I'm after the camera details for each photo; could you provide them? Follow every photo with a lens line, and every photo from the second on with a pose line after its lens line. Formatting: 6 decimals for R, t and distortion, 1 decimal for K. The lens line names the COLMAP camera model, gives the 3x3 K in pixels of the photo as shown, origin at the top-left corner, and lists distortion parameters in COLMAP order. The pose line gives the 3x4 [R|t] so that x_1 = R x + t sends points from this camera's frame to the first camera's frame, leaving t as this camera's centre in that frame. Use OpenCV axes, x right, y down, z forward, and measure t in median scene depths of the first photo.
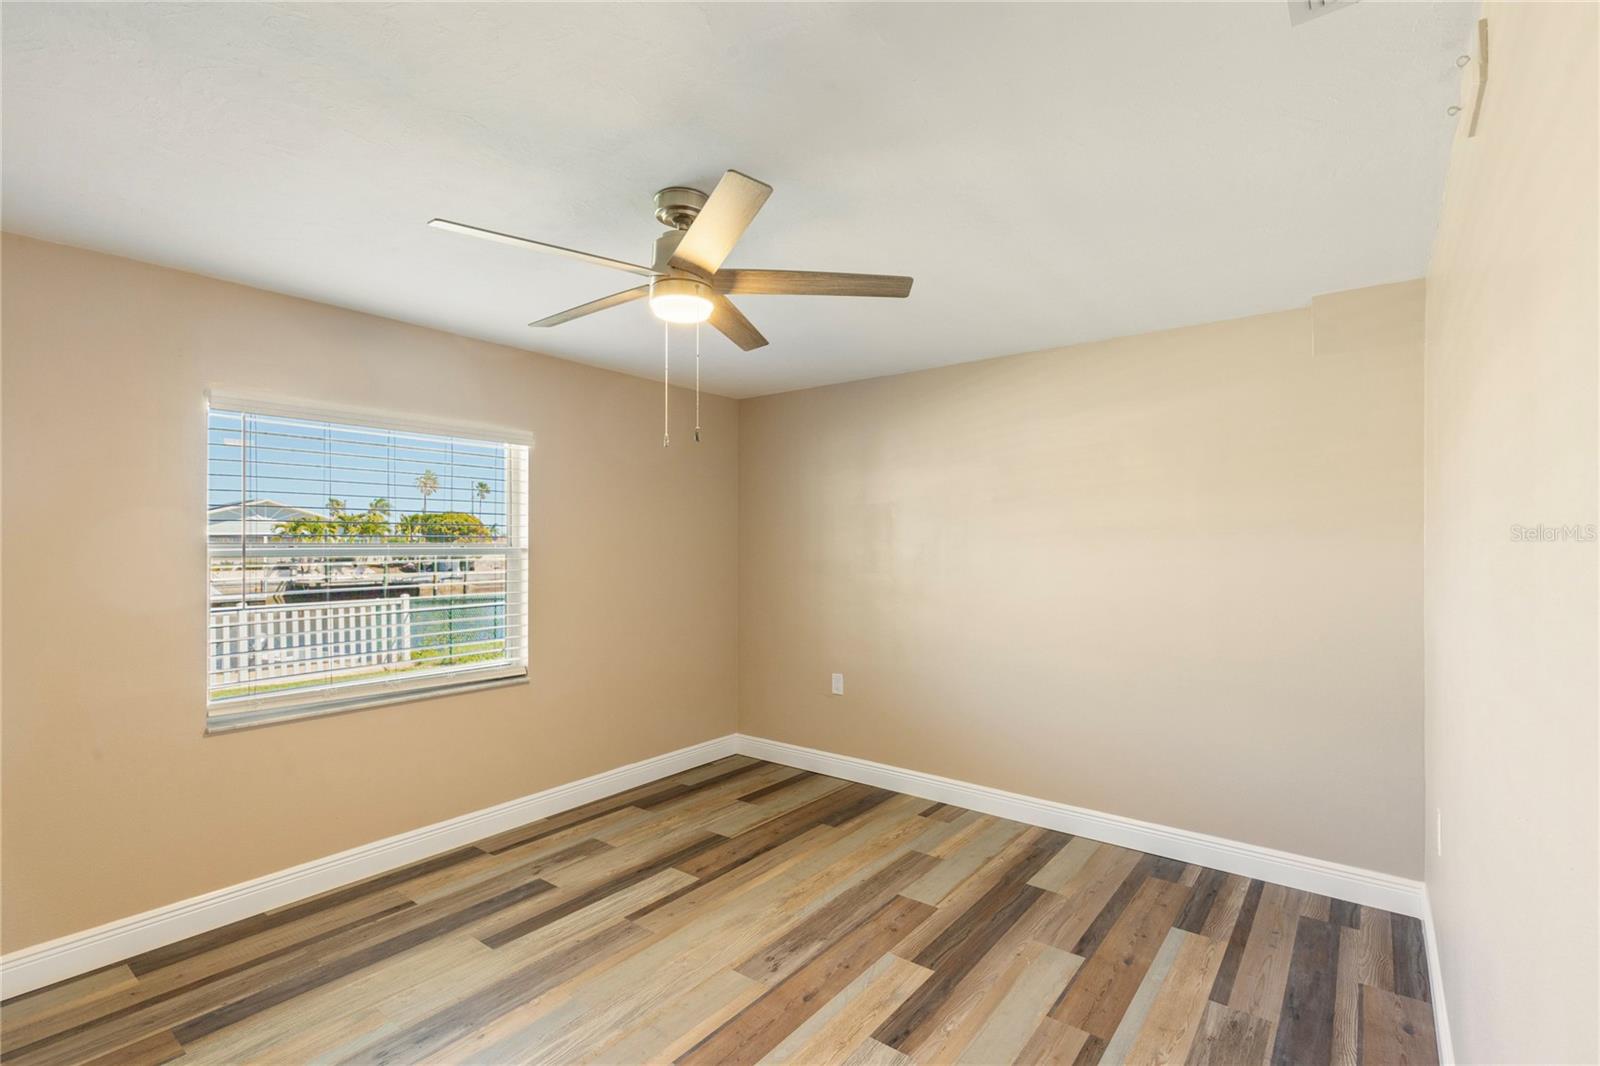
lens RADIAL K [[729.5, 0, 798.9], [0, 729.5, 536.9], [0, 0, 1]] dist [0.006035, -0.000341]
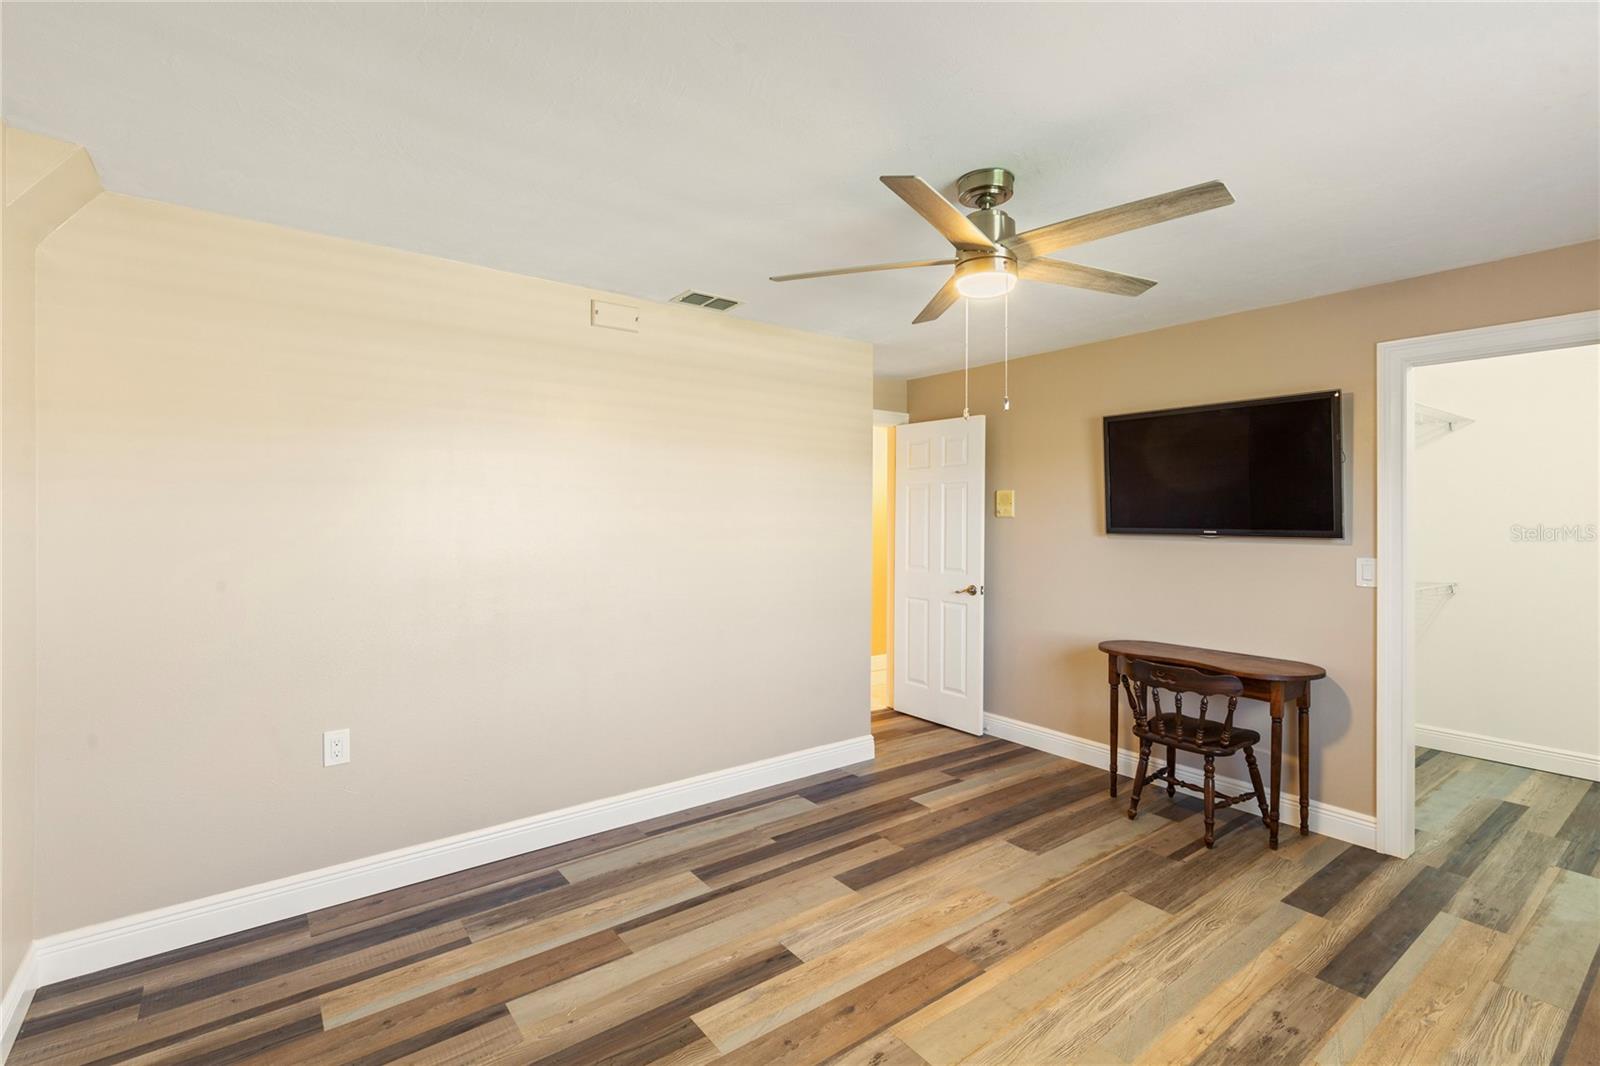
lens RADIAL K [[729.5, 0, 800.6], [0, 729.5, 525.1], [0, 0, 1]] dist [0.006035, -0.000341]
pose [[-0.966231, -0.009696, 0.257494, -0.160417], [-0.008564, 0.999948, 0.005517, 0.024958], [-0.257534, 0.003126, -0.966264, 1.921585]]
